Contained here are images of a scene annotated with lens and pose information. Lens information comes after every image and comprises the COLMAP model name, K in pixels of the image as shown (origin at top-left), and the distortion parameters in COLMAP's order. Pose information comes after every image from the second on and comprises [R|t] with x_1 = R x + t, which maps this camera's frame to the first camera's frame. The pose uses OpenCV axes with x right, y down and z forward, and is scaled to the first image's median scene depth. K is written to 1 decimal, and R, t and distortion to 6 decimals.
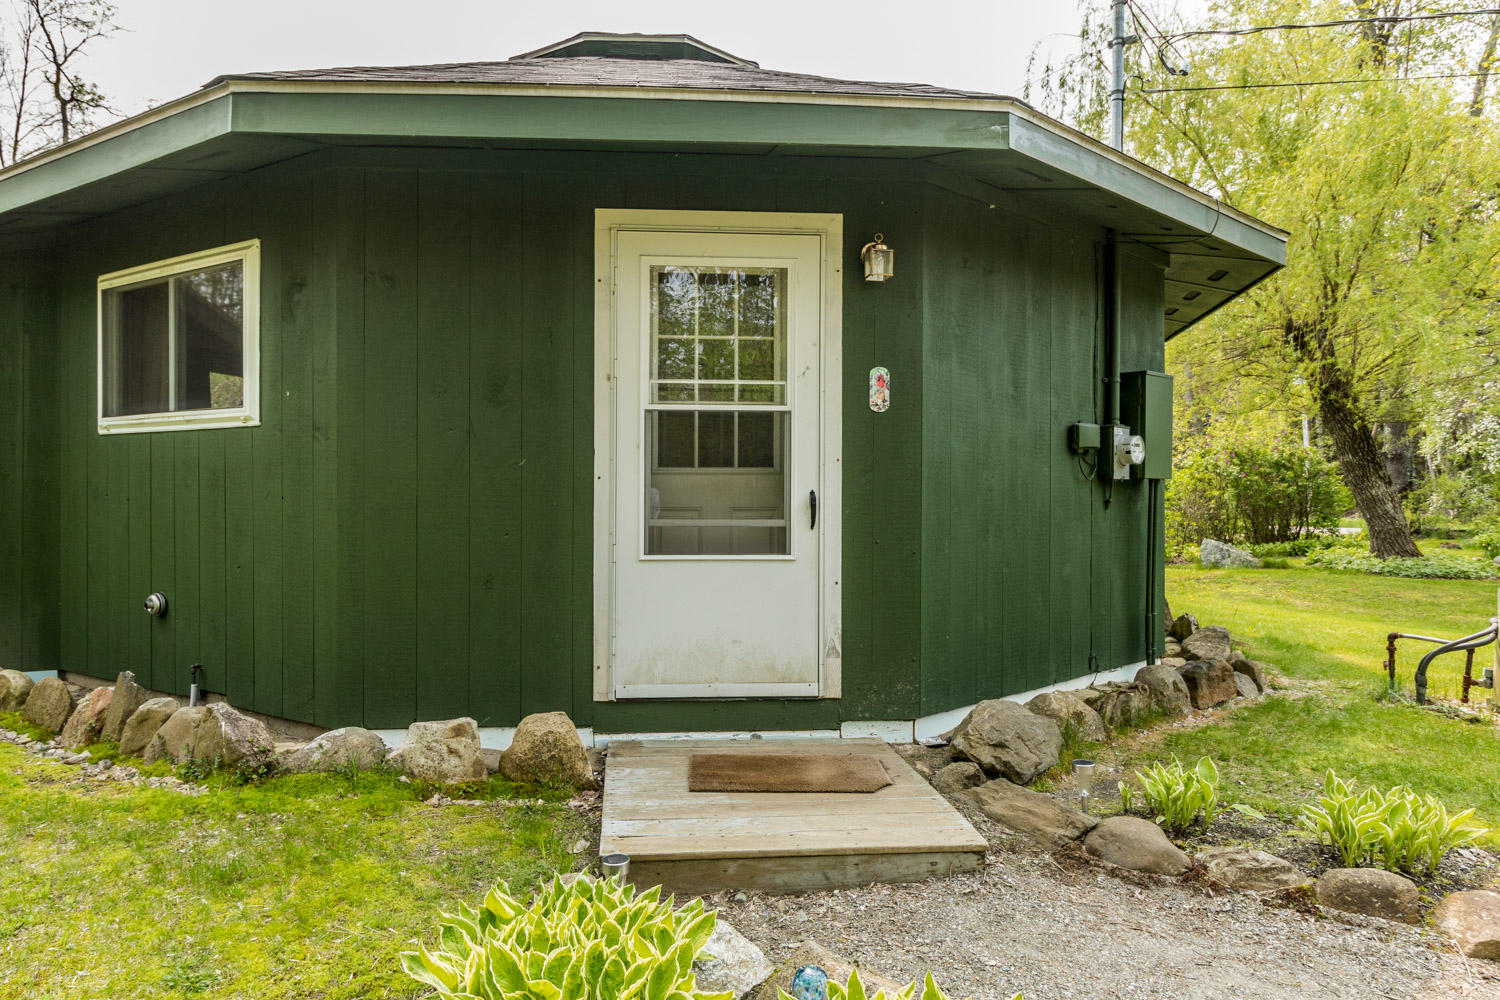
lens RADIAL K [[923.5, 0, 700.7], [0, 923.5, 483.5], [0, 0, 1]] dist [-0.003198, 0.000455]
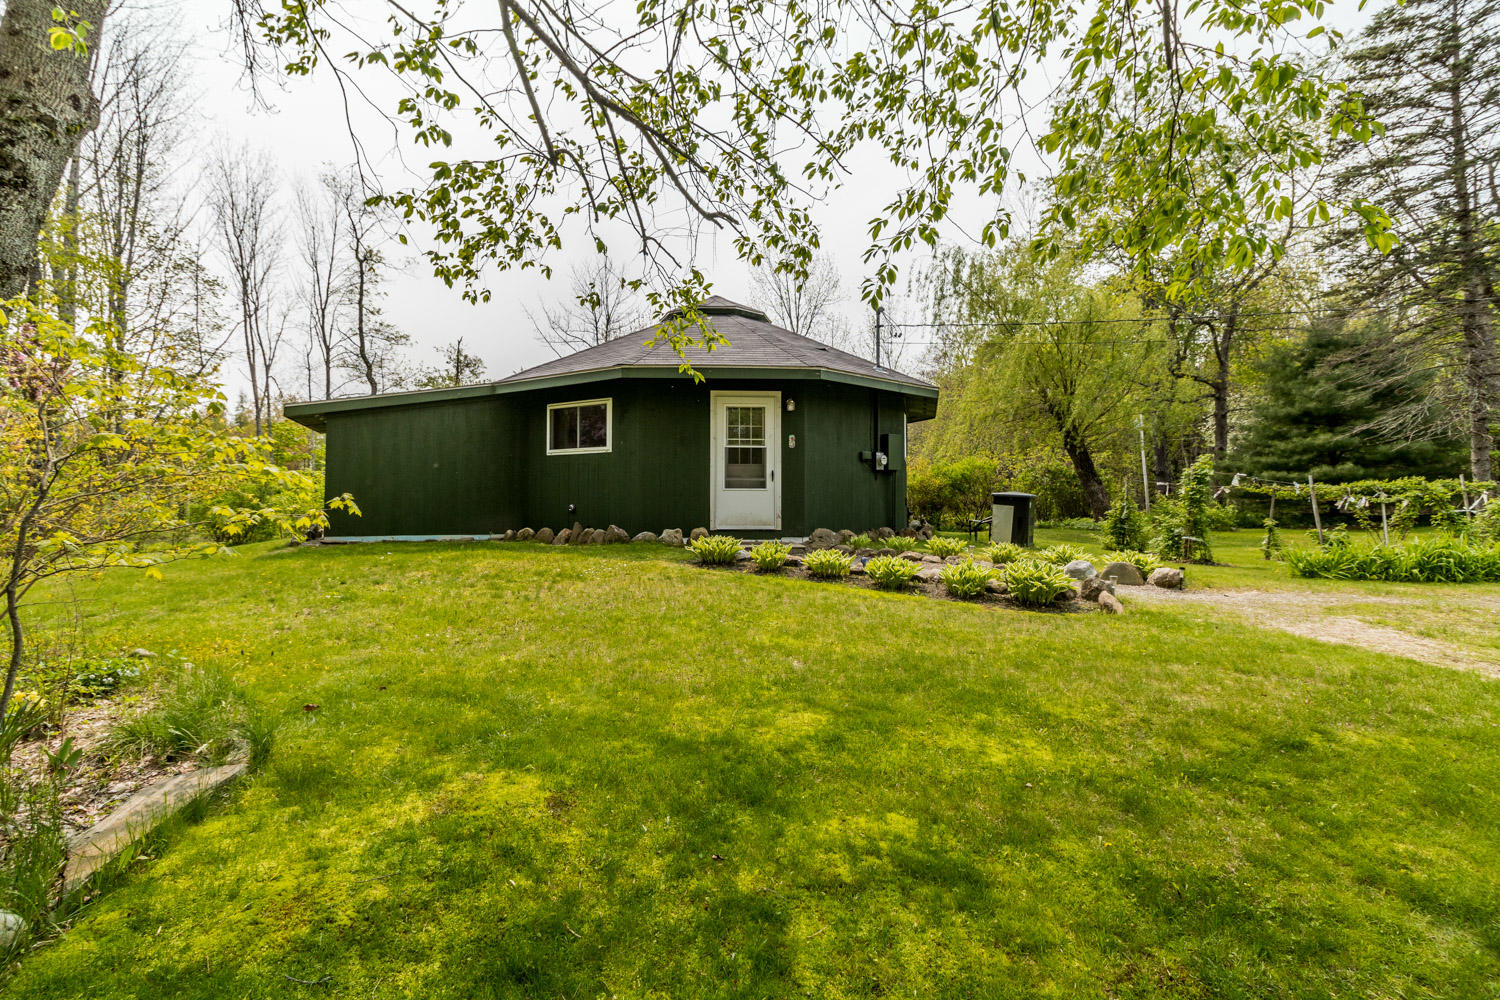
lens RADIAL K [[695.8, 0, 742.3], [0, 695.8, 493.5], [0, 0, 1]] dist [-0.004751, -0.000071]
pose [[0.999988, -0.001751, -0.004635, 0.018546], [0.001710, 0.999960, -0.008786, 0.117268], [0.004650, 0.008778, 0.999951, -1.624468]]
